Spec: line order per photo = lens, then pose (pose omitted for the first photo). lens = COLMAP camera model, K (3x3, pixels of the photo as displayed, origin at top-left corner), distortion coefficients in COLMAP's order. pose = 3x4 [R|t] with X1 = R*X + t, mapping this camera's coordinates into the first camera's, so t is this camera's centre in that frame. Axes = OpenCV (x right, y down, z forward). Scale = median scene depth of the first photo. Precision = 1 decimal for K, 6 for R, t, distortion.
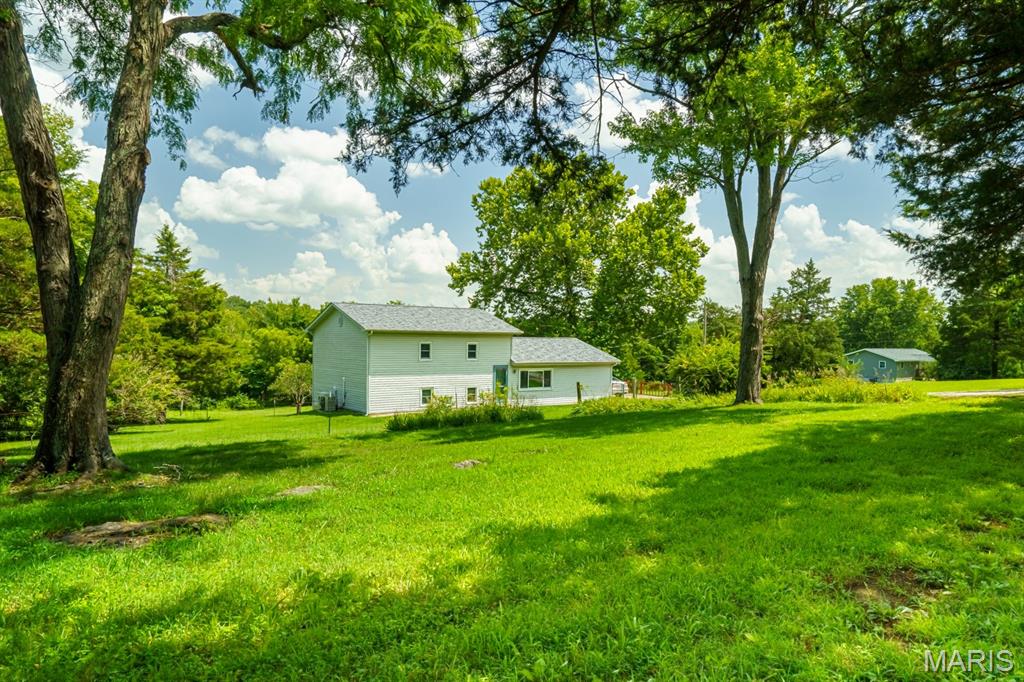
lens RADIAL K [[657.3, 0, 512.0], [0, 657.3, 341.0], [0, 0, 1]] dist [0.002266, 0.000873]
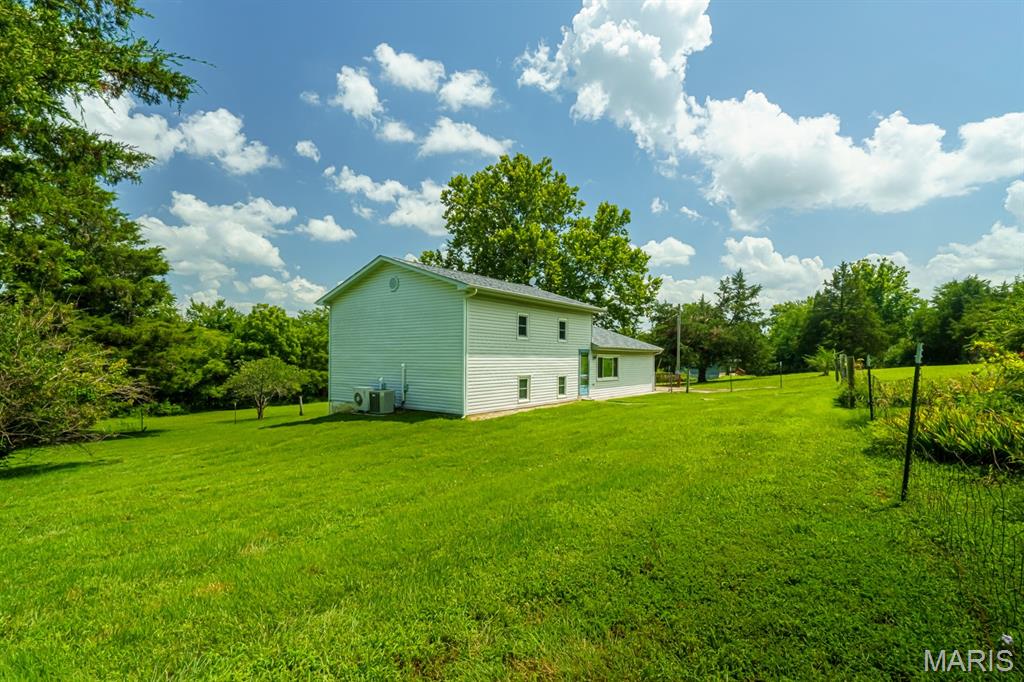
lens RADIAL K [[477.6, 0, 510.1], [0, 477.6, 356.7], [0, 0, 1]] dist [-0.000676, -0.000133]
pose [[0.959350, -0.004025, 0.282190, -0.257200], [0.003241, 0.999989, 0.003244, 0.041386], [-0.282200, -0.002198, 0.959353, 0.432767]]
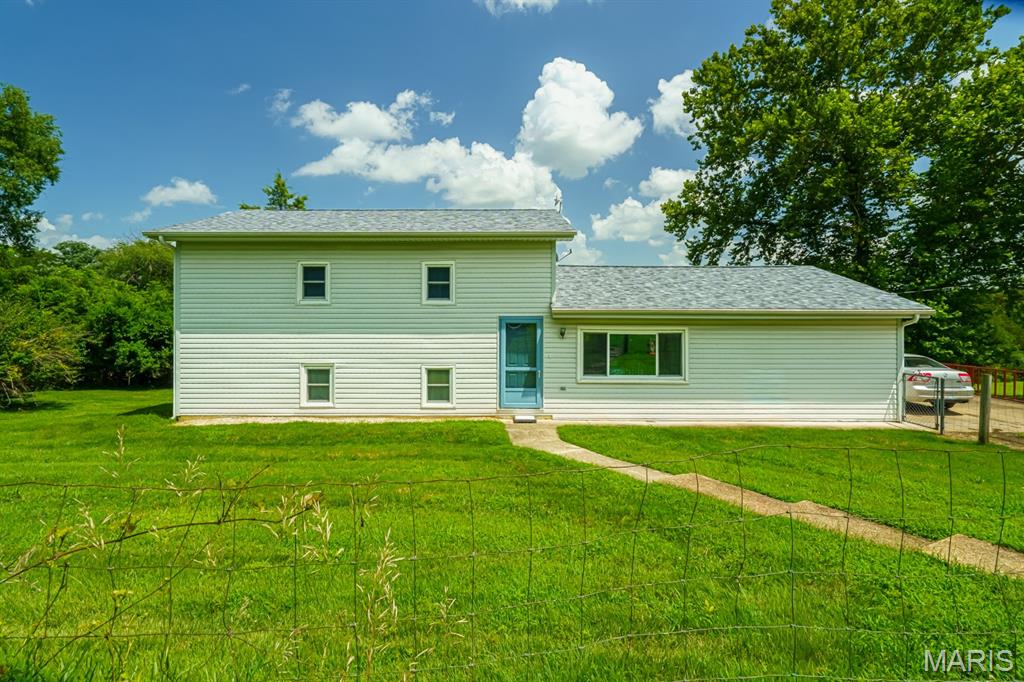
lens RADIAL K [[461.9, 0, 552.7], [0, 461.9, 322.3], [0, 0, 1]] dist [-0.001771, -0.000176]
pose [[0.808121, -0.014858, -0.588829, 0.159160], [0.007557, 0.999861, -0.014858, 0.042202], [0.588968, 0.007558, 0.808121, 0.735409]]
